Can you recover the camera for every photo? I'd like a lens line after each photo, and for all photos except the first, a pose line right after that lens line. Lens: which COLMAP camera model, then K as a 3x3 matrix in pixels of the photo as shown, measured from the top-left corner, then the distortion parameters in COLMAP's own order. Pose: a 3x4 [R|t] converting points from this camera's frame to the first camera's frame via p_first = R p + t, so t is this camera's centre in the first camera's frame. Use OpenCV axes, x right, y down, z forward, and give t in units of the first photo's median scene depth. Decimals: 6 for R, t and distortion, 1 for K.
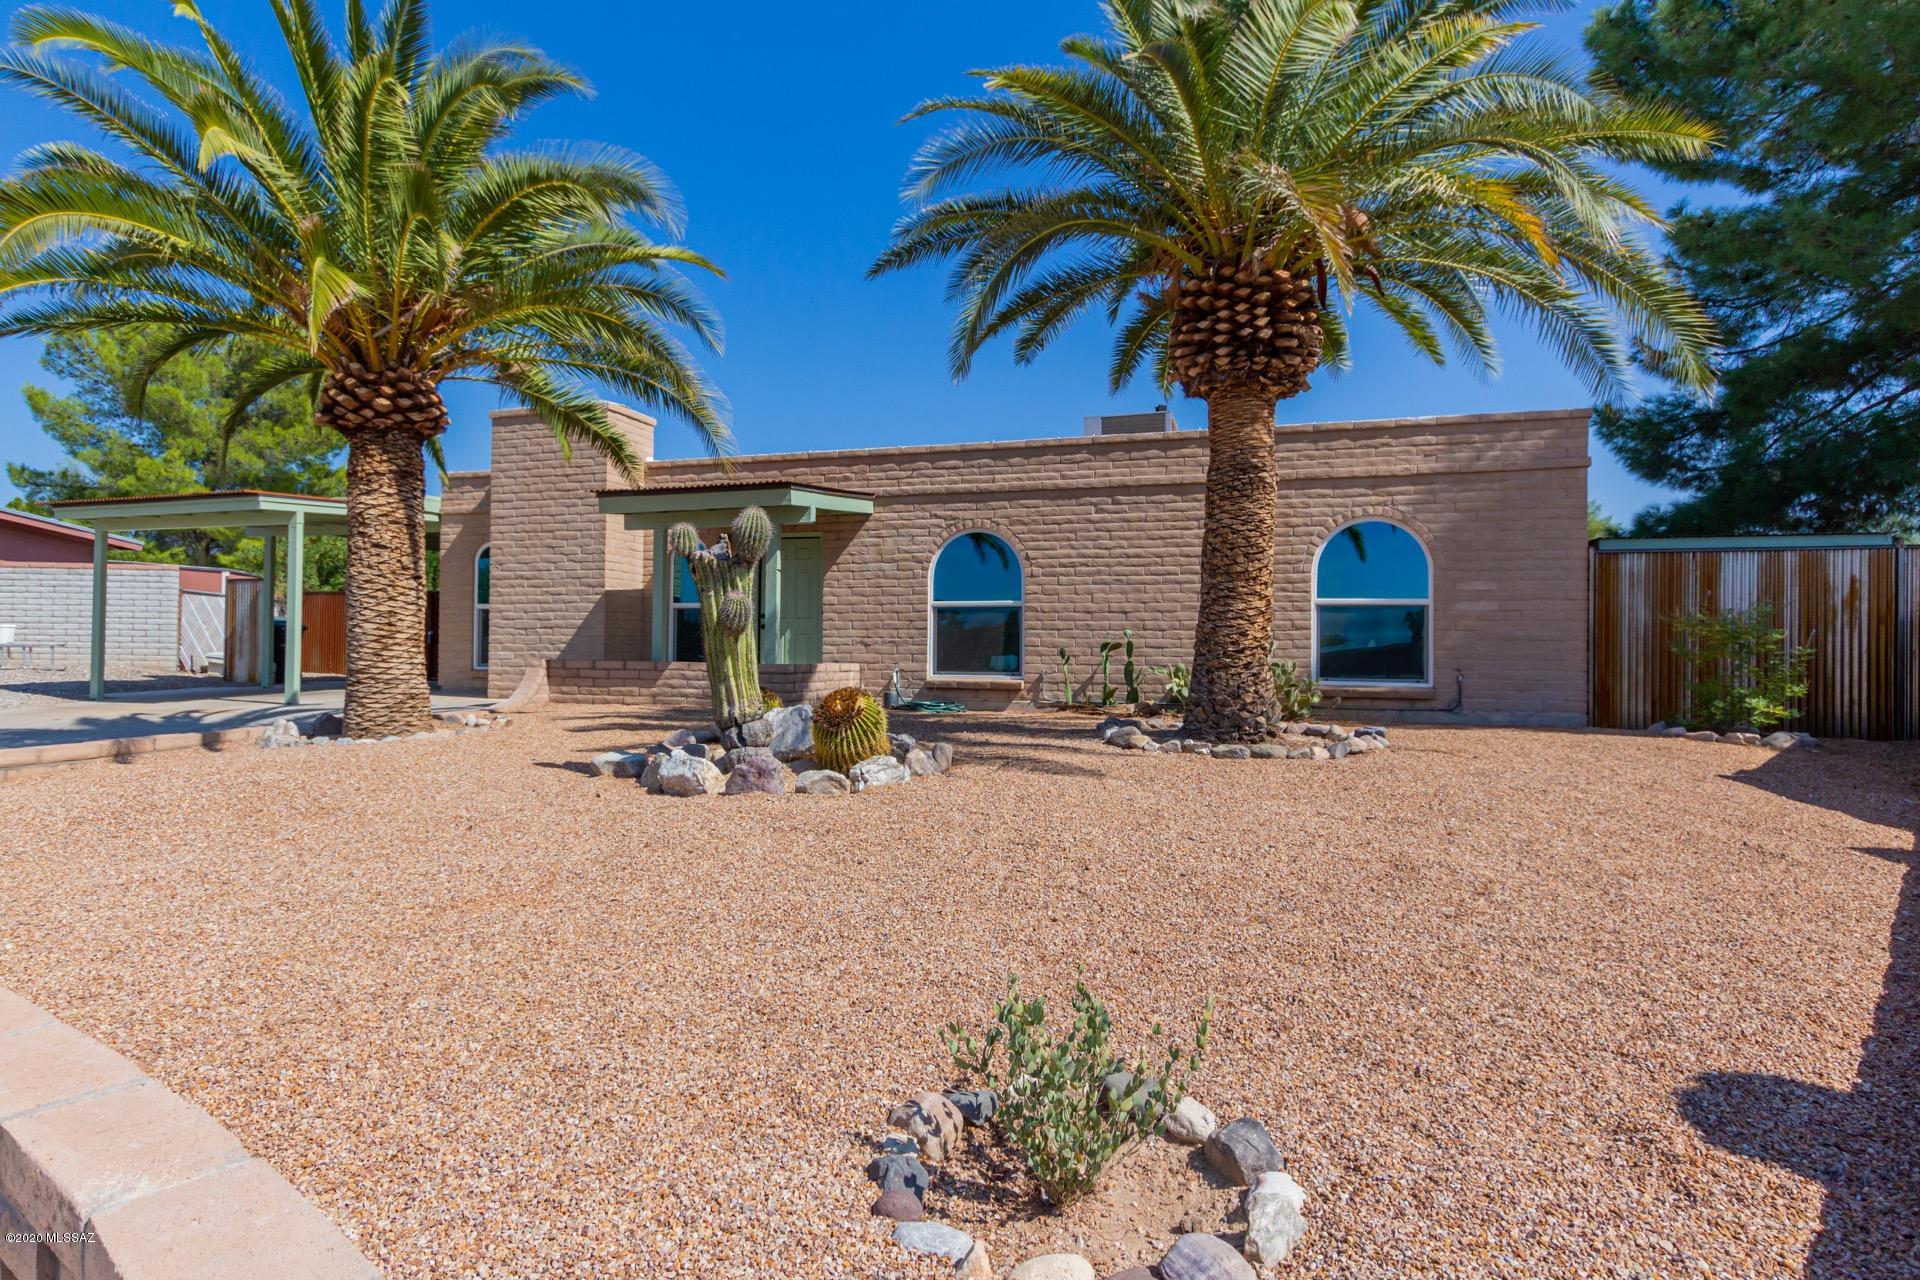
lens RADIAL K [[1059.1, 0, 960.0], [0, 1059.1, 640.0], [0, 0, 1]] dist [0.000297, 0.000550]
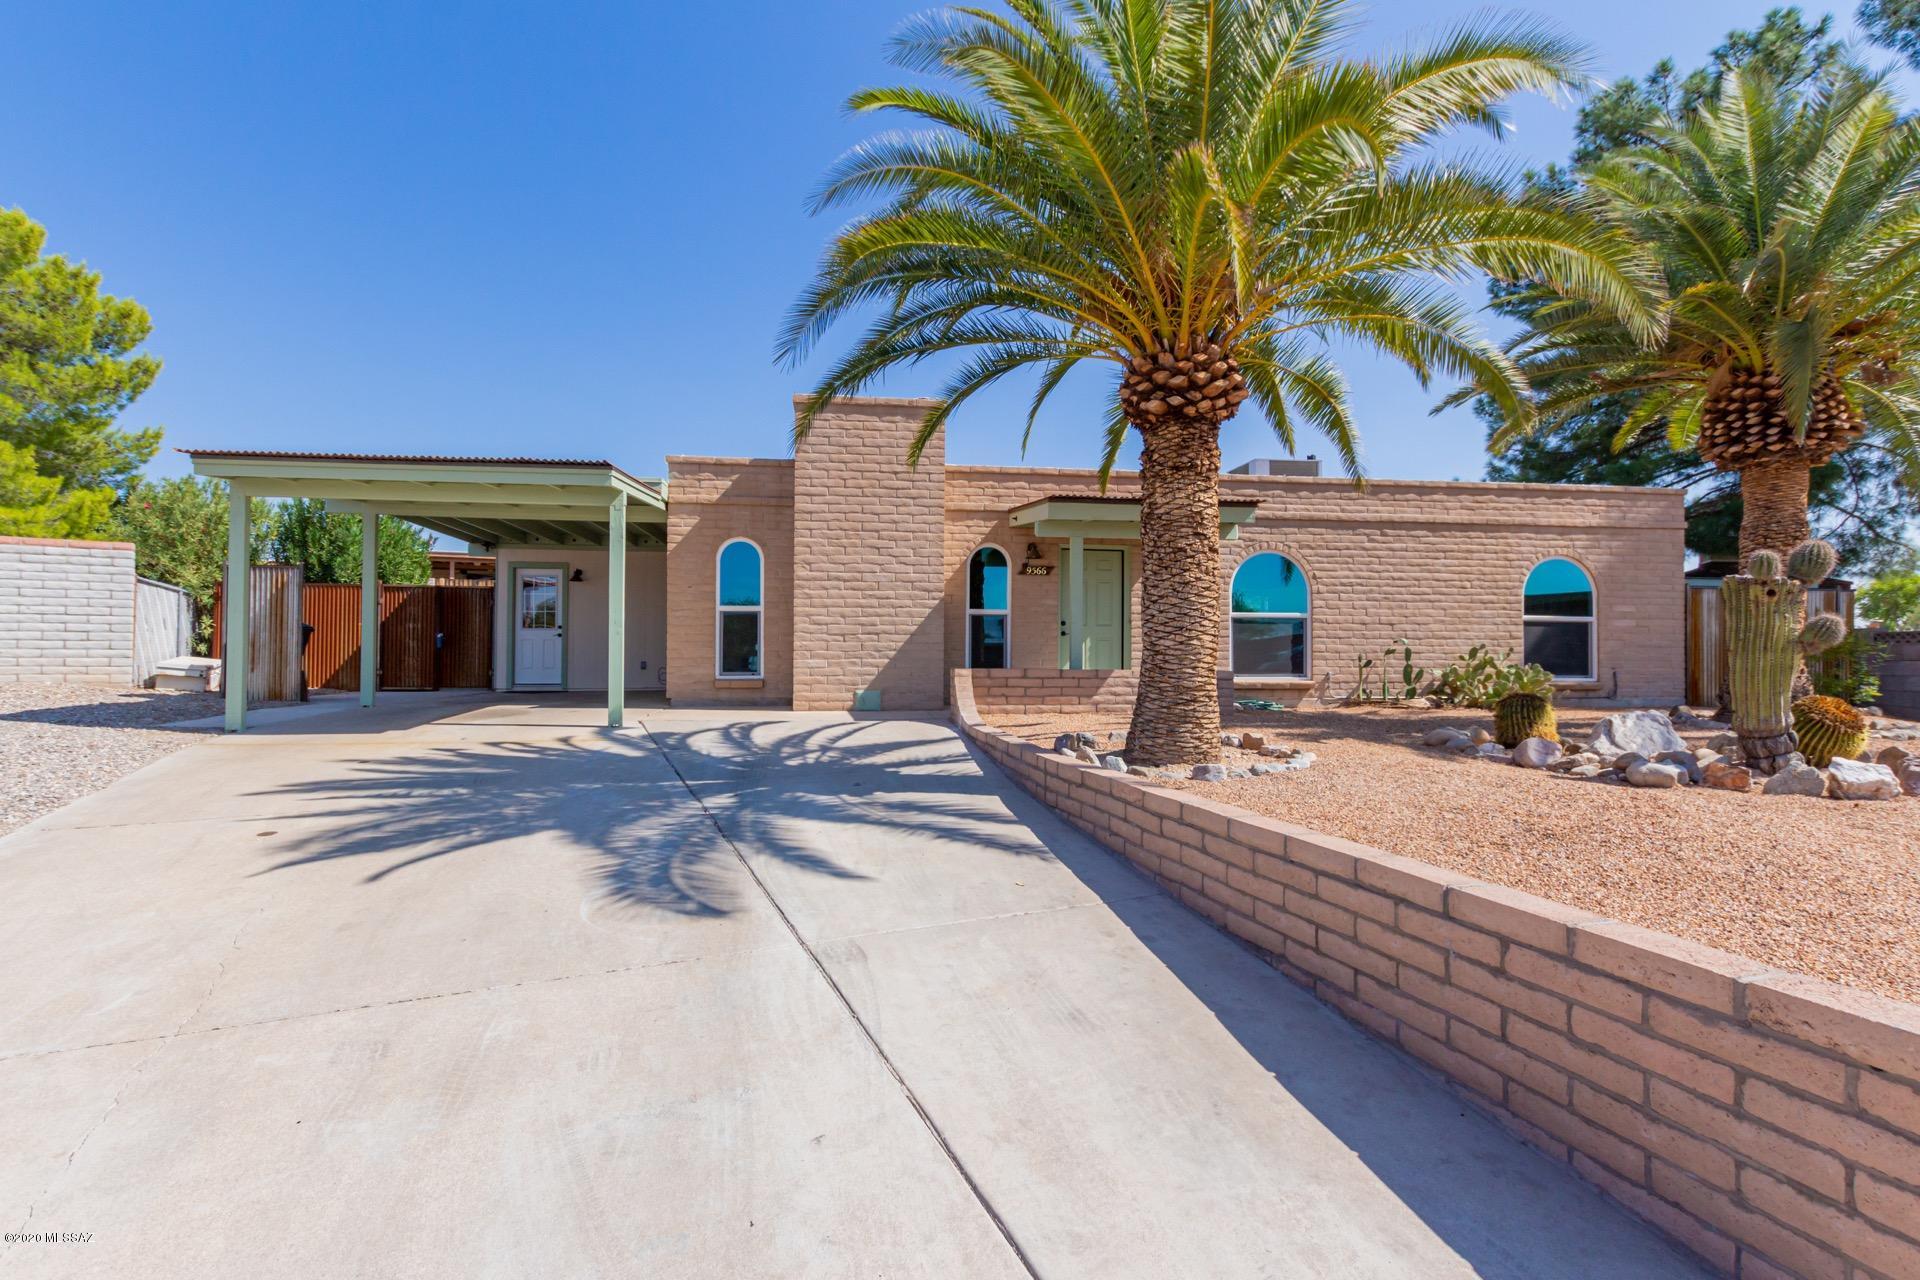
lens RADIAL K [[891.7, 0, 956.7], [0, 891.7, 663.2], [0, 0, 1]] dist [0.004095, -0.000102]
pose [[0.899206, -0.009998, 0.437411, -0.745293], [-0.002725, 0.999591, 0.028451, -0.008932], [-0.437517, -0.026776, 0.898811, 0.282167]]
